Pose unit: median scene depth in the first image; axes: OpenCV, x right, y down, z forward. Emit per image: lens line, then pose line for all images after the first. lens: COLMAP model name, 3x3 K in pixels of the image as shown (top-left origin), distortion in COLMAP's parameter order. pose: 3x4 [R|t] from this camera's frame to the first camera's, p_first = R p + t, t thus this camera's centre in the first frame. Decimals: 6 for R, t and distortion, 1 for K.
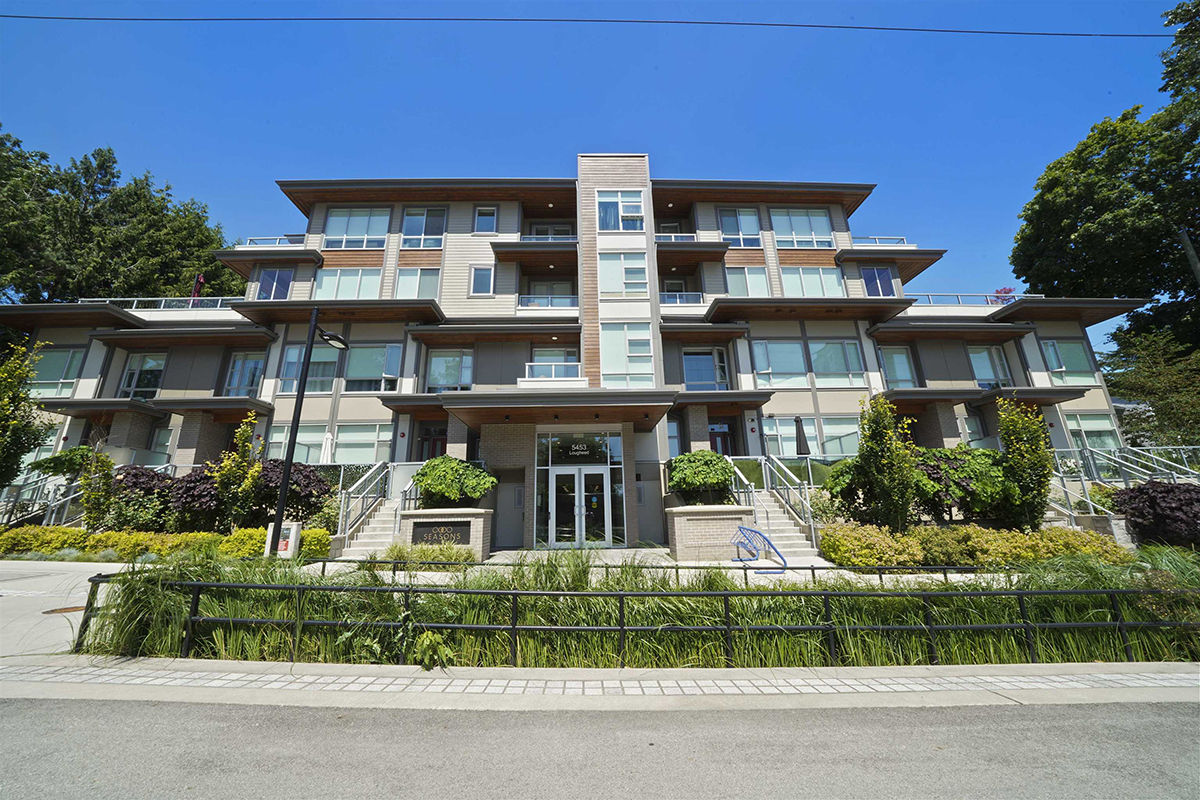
lens RADIAL K [[402.2, 0, 600.0], [0, 402.2, 400.0], [0, 0, 1]] dist [-0.000175, 0.000001]
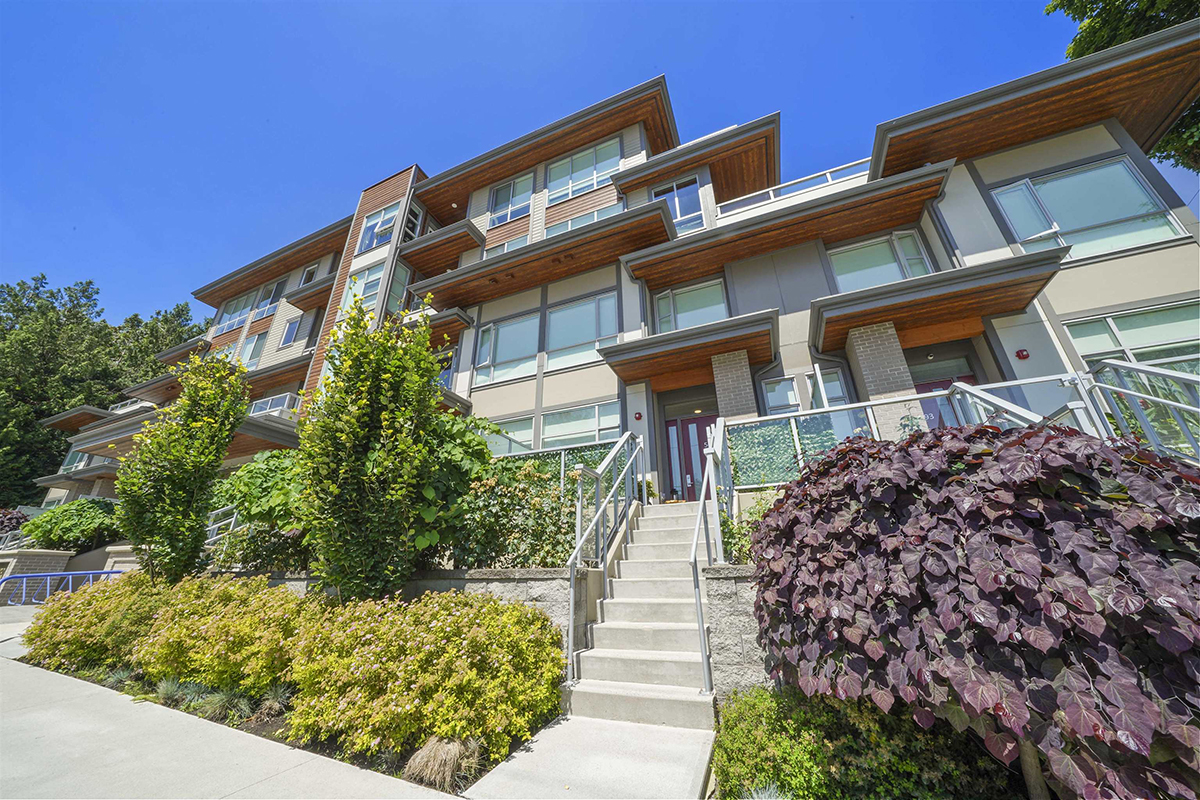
lens RADIAL K [[402.2, 0, 600.0], [0, 402.2, 400.0], [0, 0, 1]] dist [-0.000175, 0.000001]
pose [[0.911470, -0.159073, -0.379365, 0.842311], [0.109735, 0.982812, -0.148454, 0.121170], [0.396459, 0.093682, 0.913260, 0.418788]]
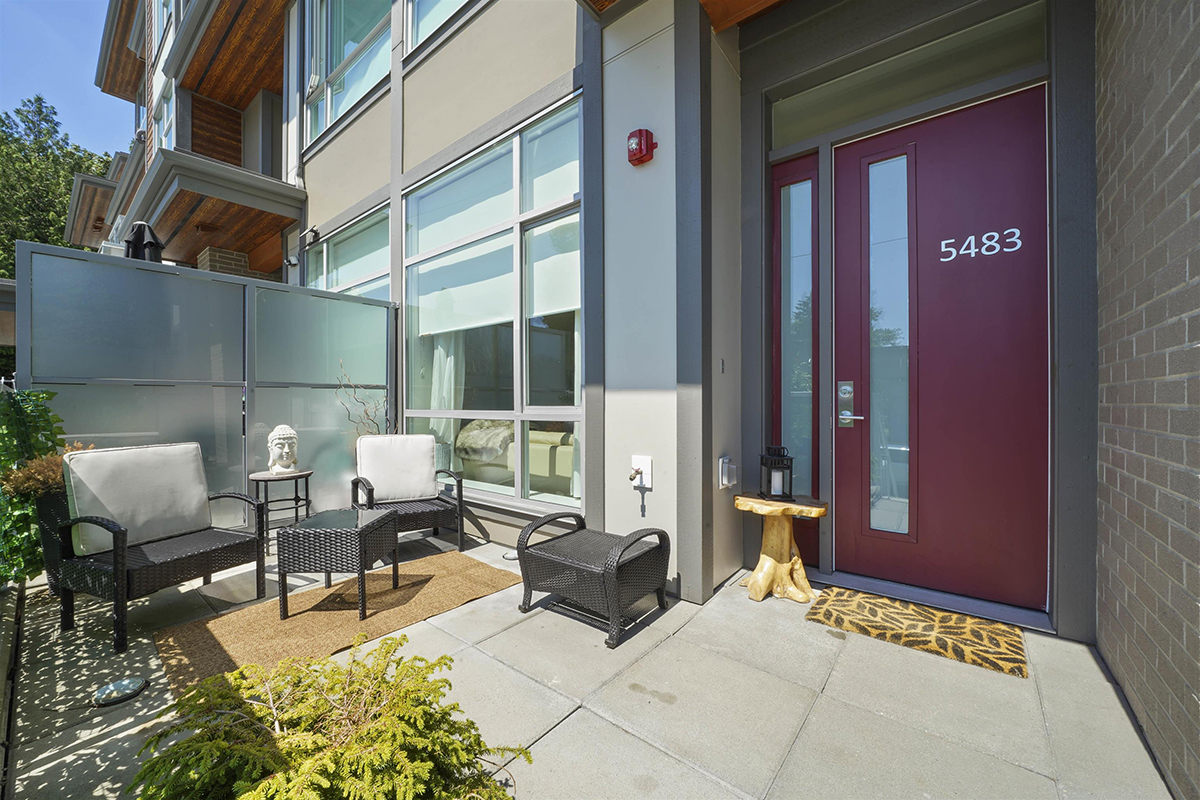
lens RADIAL K [[460.4, 0, 600.0], [0, 460.4, 400.0], [0, 0, 1]] dist [-0.000024, -0.000023]
pose [[0.766798, 0.005538, -0.641864, 0.762623], [0.170336, 0.962356, 0.211793, 0.112629], [0.618875, -0.271735, 0.736990, 0.814916]]
